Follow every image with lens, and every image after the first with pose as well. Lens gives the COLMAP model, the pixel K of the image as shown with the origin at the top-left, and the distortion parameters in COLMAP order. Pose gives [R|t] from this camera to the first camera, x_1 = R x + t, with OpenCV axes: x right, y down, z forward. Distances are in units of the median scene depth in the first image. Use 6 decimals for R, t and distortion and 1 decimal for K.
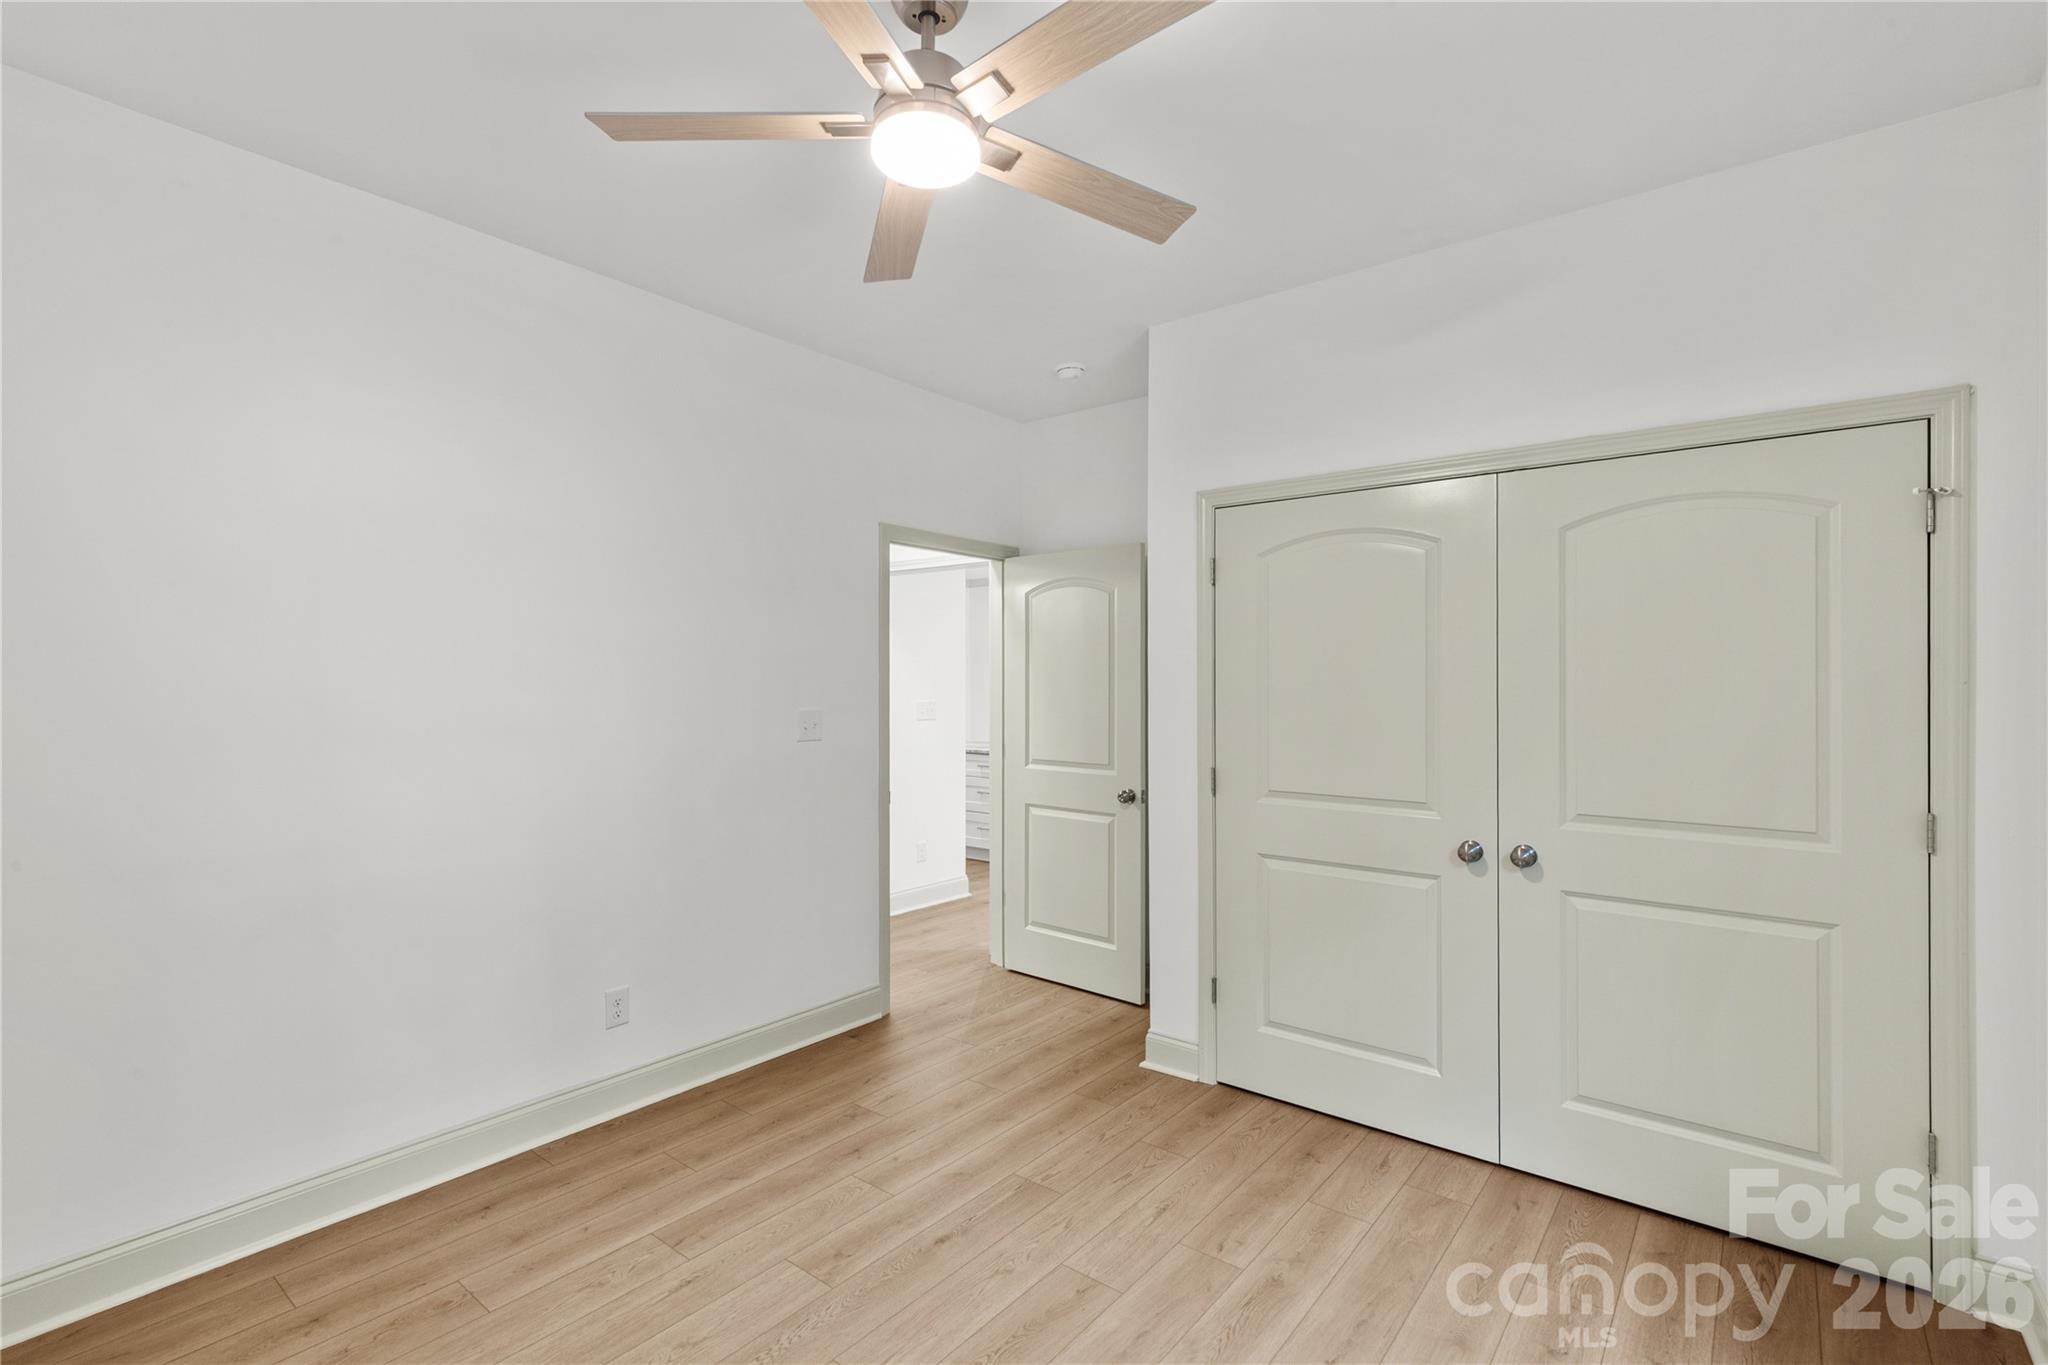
lens RADIAL K [[923.6, 0, 1023.4], [0, 923.6, 684.5], [0, 0, 1]] dist [0.006724, -0.000845]
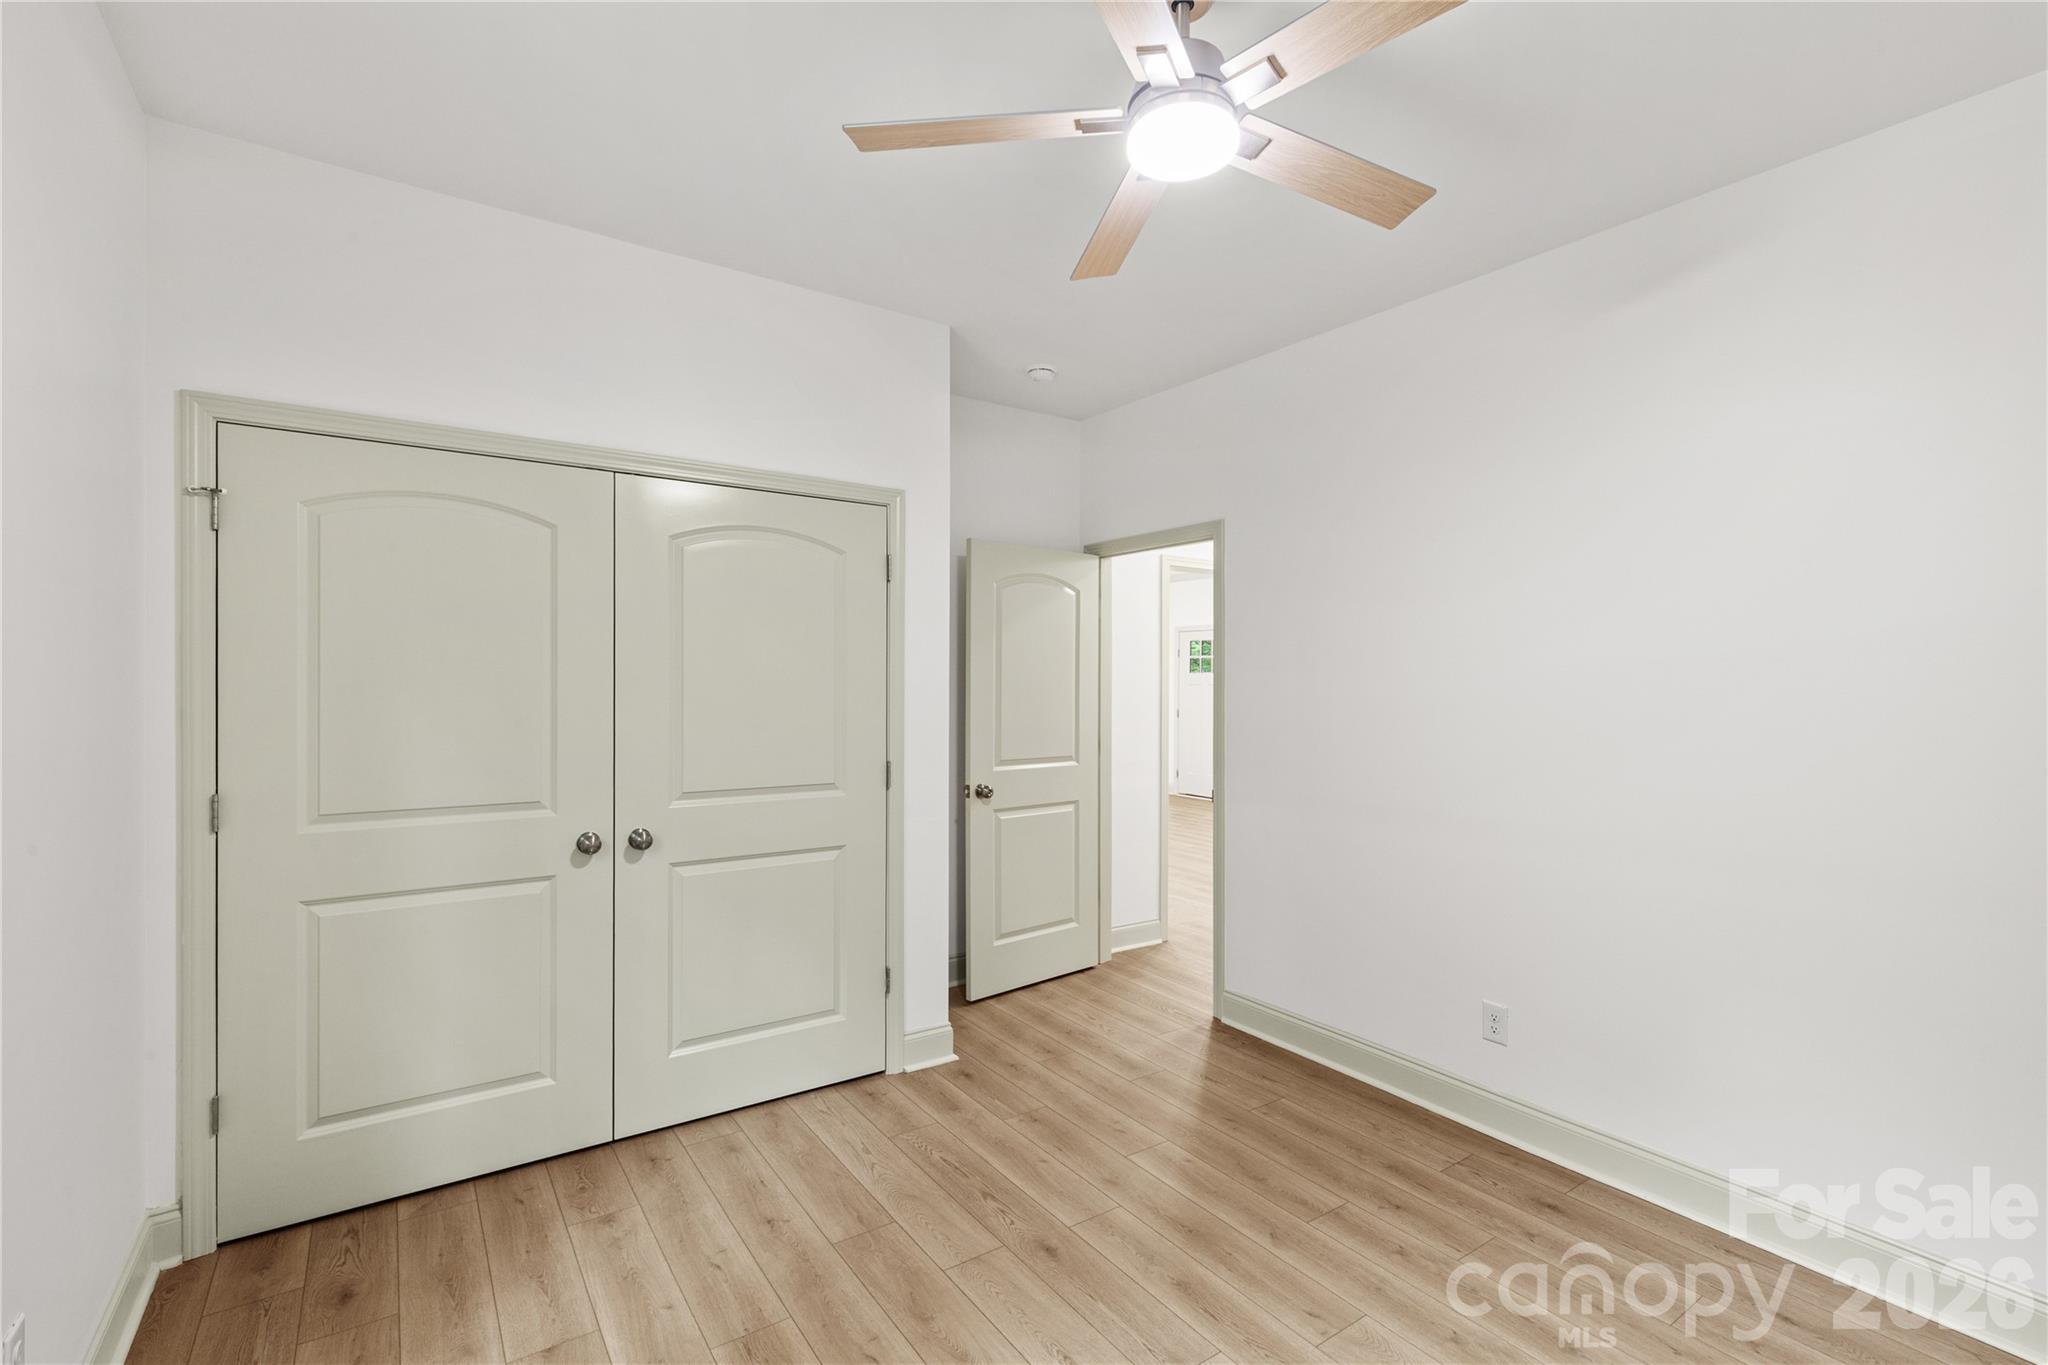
lens RADIAL K [[923.6, 0, 1018.6], [0, 923.6, 680.3], [0, 0, 1]] dist [0.006724, -0.000845]
pose [[0.301350, -0.003968, 0.953505, -0.332130], [-0.002026, 0.999986, 0.004802, -0.002496], [-0.953511, -0.003379, 0.301338, 0.256300]]
